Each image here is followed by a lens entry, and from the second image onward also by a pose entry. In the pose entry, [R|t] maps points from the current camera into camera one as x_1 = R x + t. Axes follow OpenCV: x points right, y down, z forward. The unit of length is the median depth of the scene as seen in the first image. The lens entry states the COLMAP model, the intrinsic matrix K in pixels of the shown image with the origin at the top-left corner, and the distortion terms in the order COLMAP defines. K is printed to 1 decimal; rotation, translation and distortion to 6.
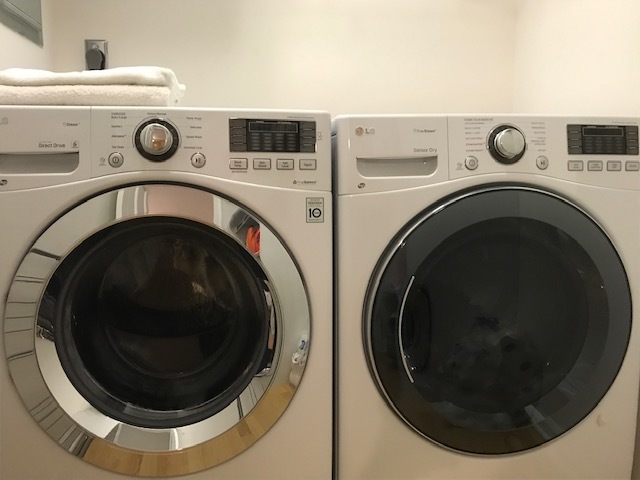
lens RADIAL K [[589.5, 0, 320.1], [0, 589.5, 240.0], [0, 0, 1]] dist [0.020181, 0.000000]
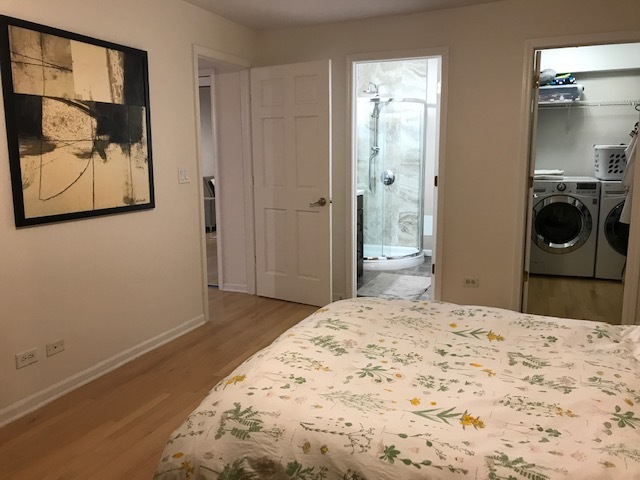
lens RADIAL K [[531.1, 0, 318.4], [0, 531.1, 238.0], [0, 0, 1]] dist [0.012302, 0.008202]
pose [[0.892629, 0.064790, -0.446111, -0.065866], [-0.029665, 0.995915, 0.085282, -0.060036], [0.449814, -0.062891, 0.890905, -4.135950]]
